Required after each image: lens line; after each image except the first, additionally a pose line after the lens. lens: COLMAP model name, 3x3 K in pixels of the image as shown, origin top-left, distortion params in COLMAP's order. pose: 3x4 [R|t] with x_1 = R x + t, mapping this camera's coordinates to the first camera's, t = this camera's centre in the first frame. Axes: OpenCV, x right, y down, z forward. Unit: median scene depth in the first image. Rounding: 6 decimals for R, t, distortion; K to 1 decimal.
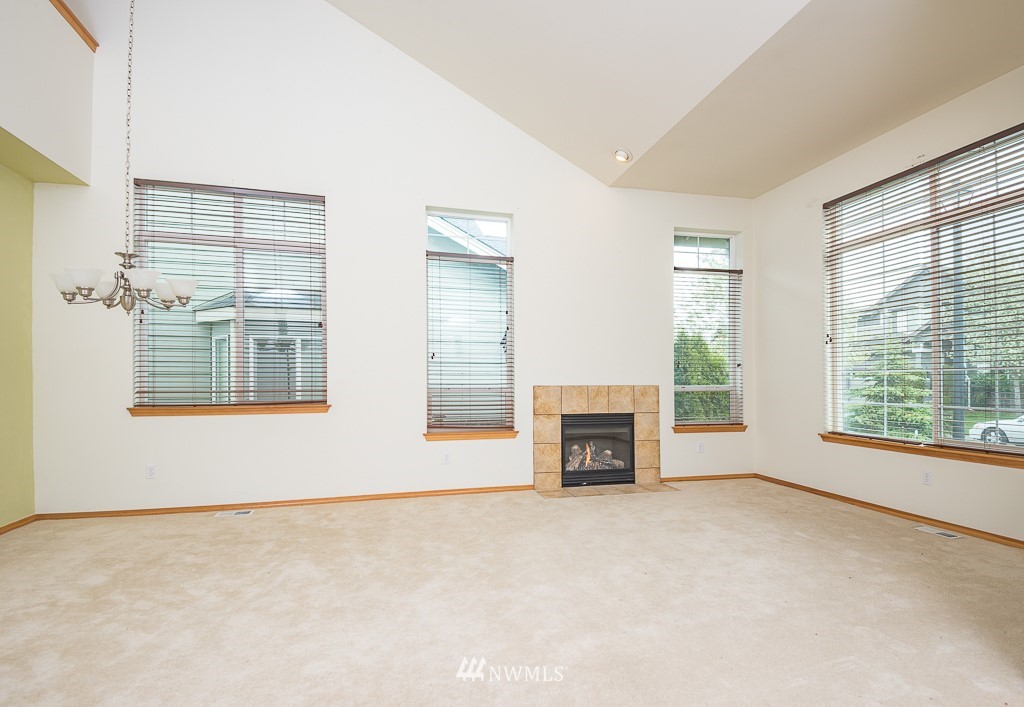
lens RADIAL K [[472.5, 0, 540.3], [0, 472.5, 373.7], [0, 0, 1]] dist [0.014432, -0.000626]
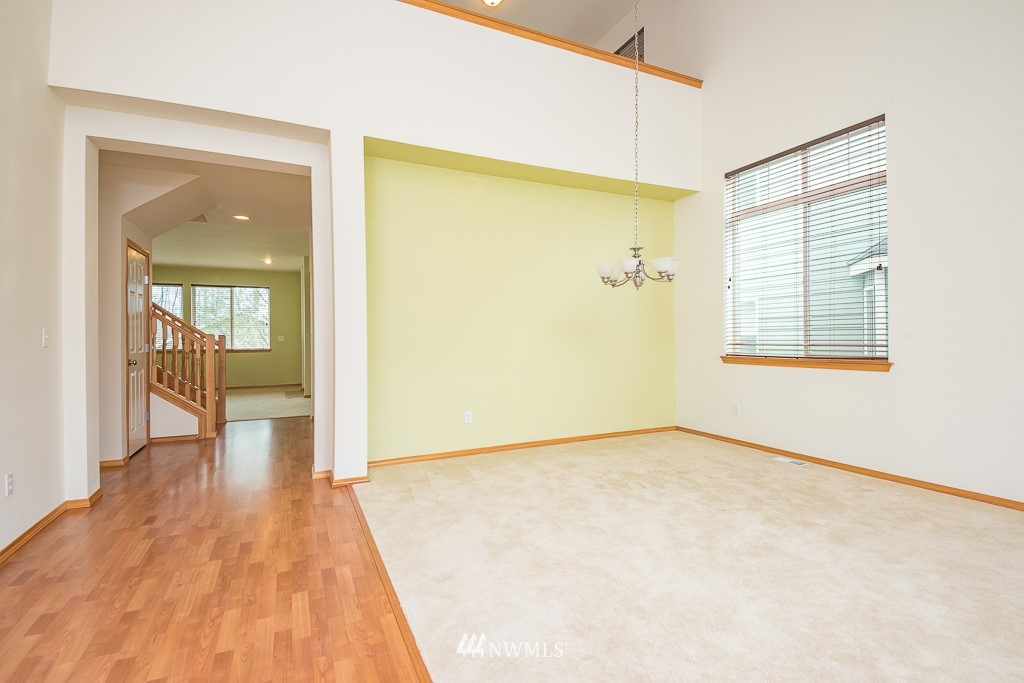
lens RADIAL K [[472.8, 0, 515.5], [0, 472.8, 342.7], [0, 0, 1]] dist [0.004817, -0.005569]
pose [[0.189642, 0.010706, -0.981795, 0.376515], [0.024045, 0.999590, 0.015545, 0.002030], [0.981559, -0.026555, 0.189307, 0.306053]]
